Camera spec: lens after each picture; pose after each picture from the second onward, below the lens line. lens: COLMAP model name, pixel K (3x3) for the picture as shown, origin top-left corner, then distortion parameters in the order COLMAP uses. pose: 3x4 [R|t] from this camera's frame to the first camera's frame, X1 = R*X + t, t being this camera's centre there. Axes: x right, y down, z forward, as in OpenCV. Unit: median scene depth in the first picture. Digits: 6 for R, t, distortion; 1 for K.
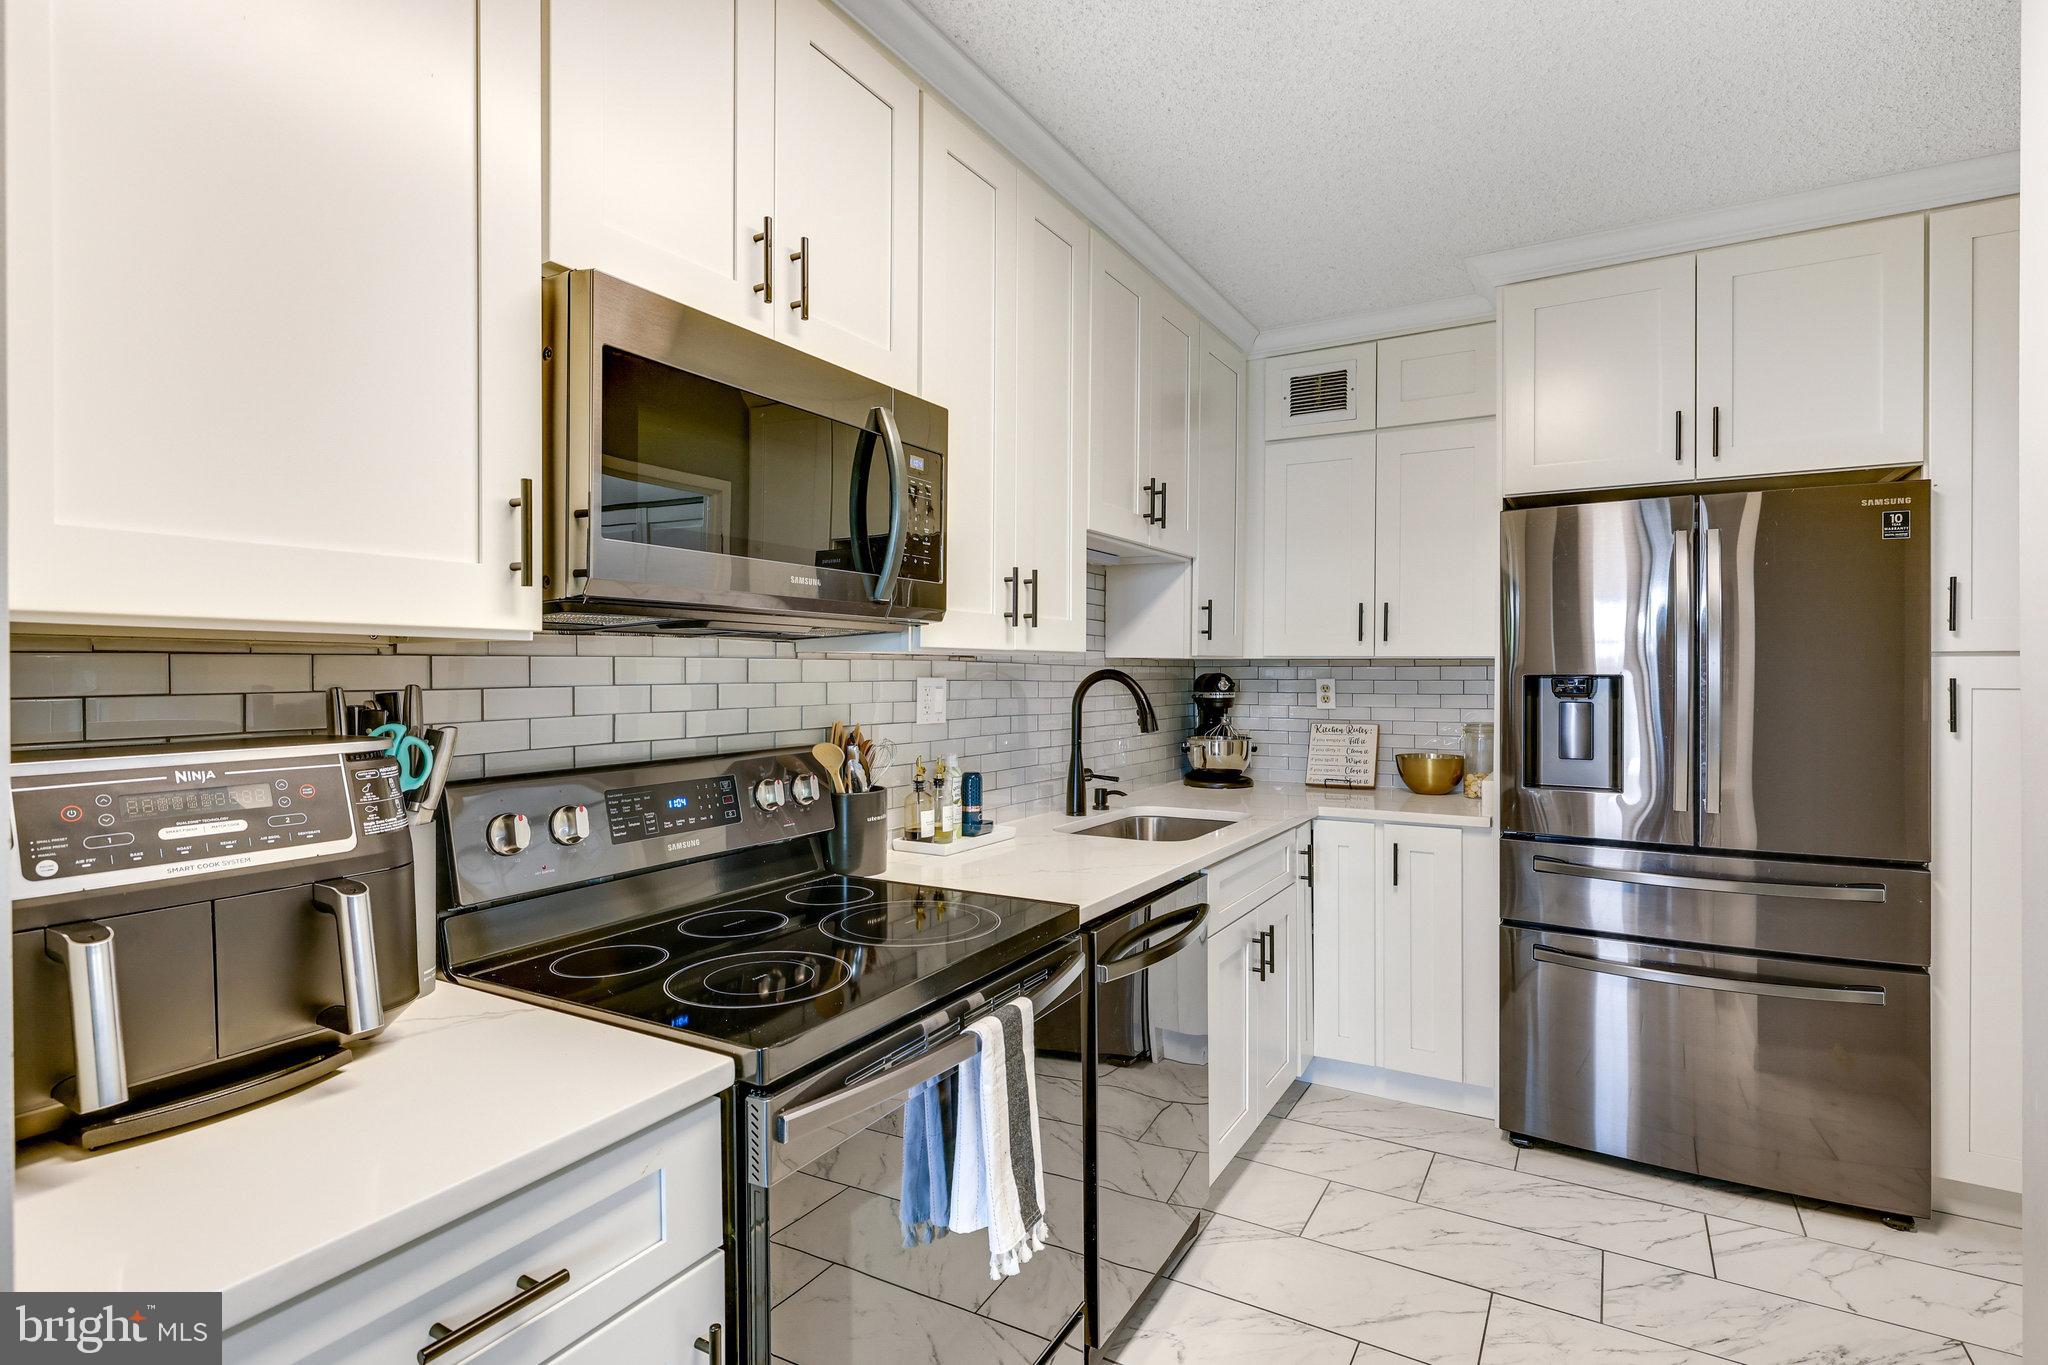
lens RADIAL K [[983.0, 0, 1002.3], [0, 983.0, 671.4], [0, 0, 1]] dist [-0.000814, -0.000614]
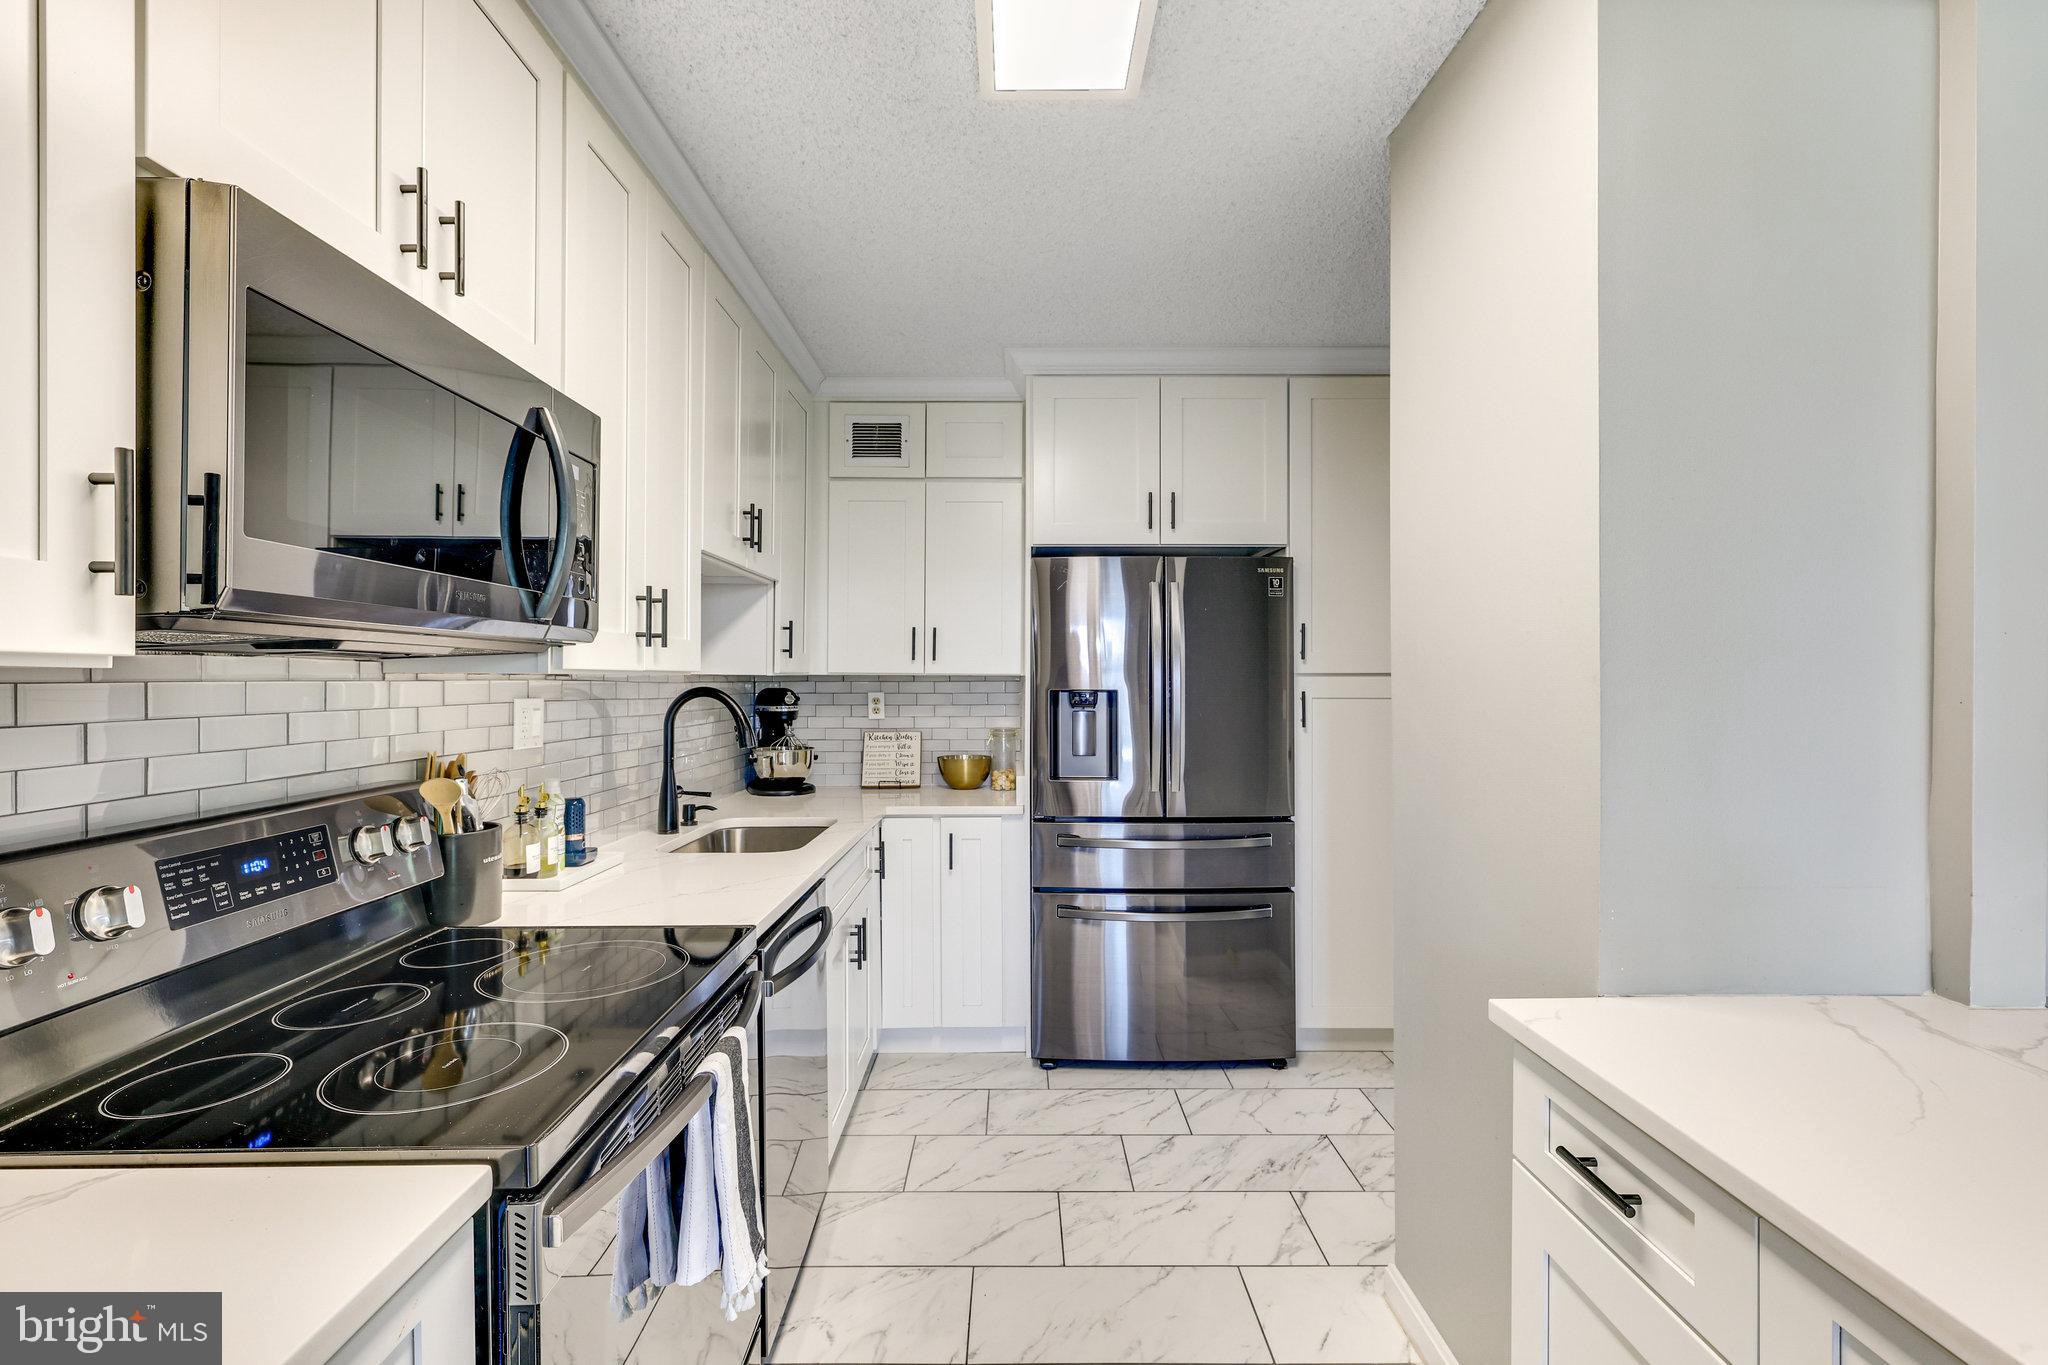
lens RADIAL K [[909.6, 0, 995.2], [0, 909.6, 675.0], [0, 0, 1]] dist [-0.000746, -0.000513]
pose [[0.861262, 0.001396, 0.508158, -0.136074], [0.001156, 0.999988, -0.004706, -0.011844], [-0.508159, 0.004640, 0.861251, 0.045653]]
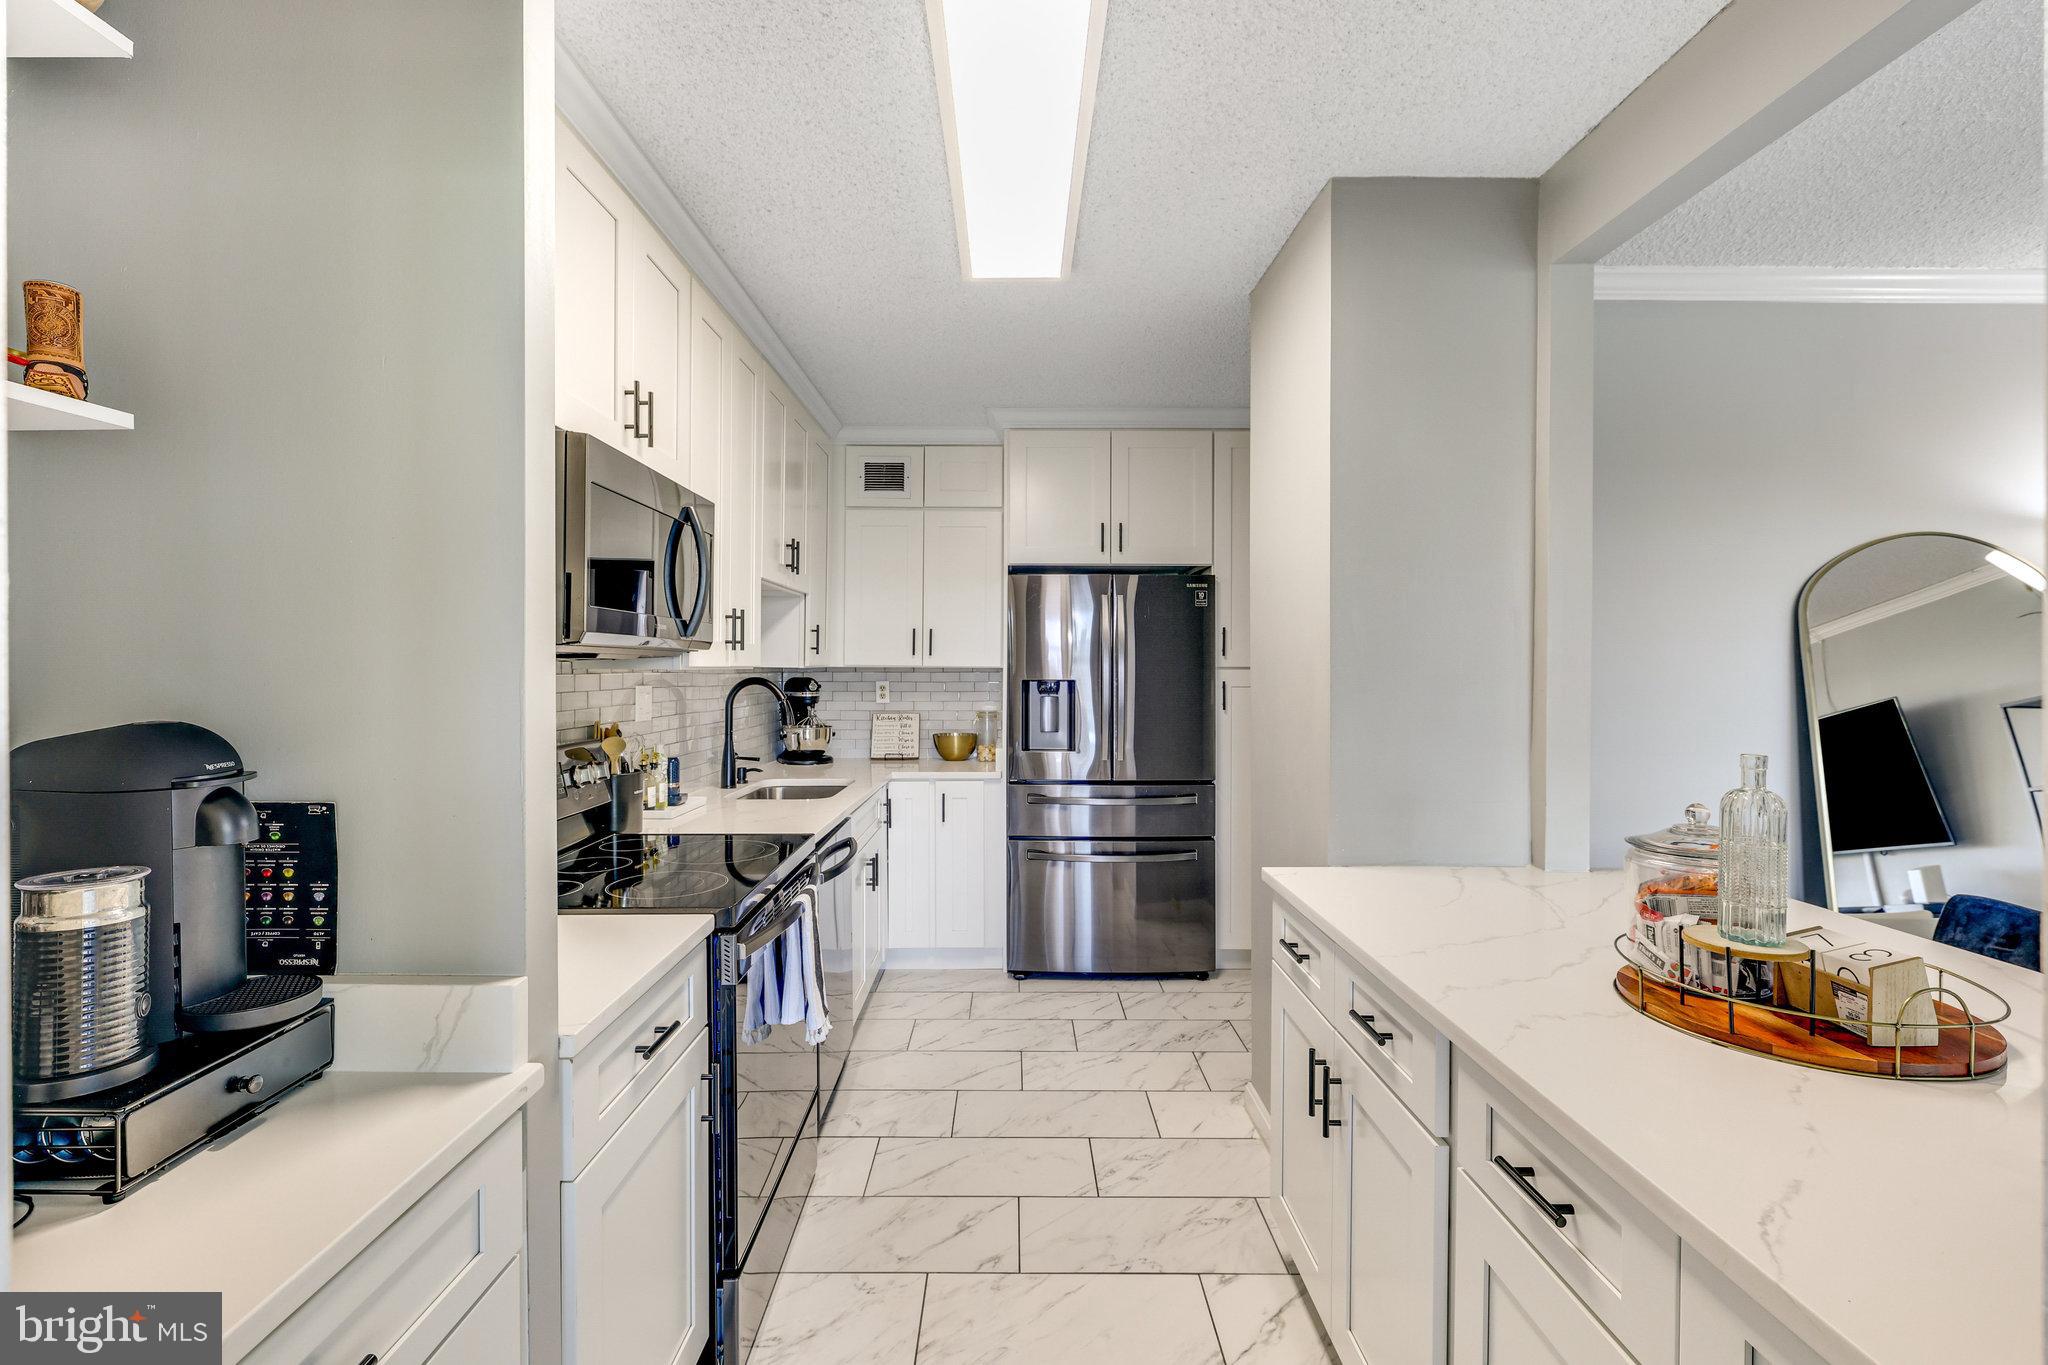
lens RADIAL K [[923.0, 0, 977.1], [0, 923.0, 661.7], [0, 0, 1]] dist [-0.003490, 0.000169]
pose [[0.869528, 0.003515, 0.493872, -0.308416], [-0.000867, 0.999984, -0.005591, -0.020036], [-0.493884, 0.004433, 0.869517, -0.296809]]
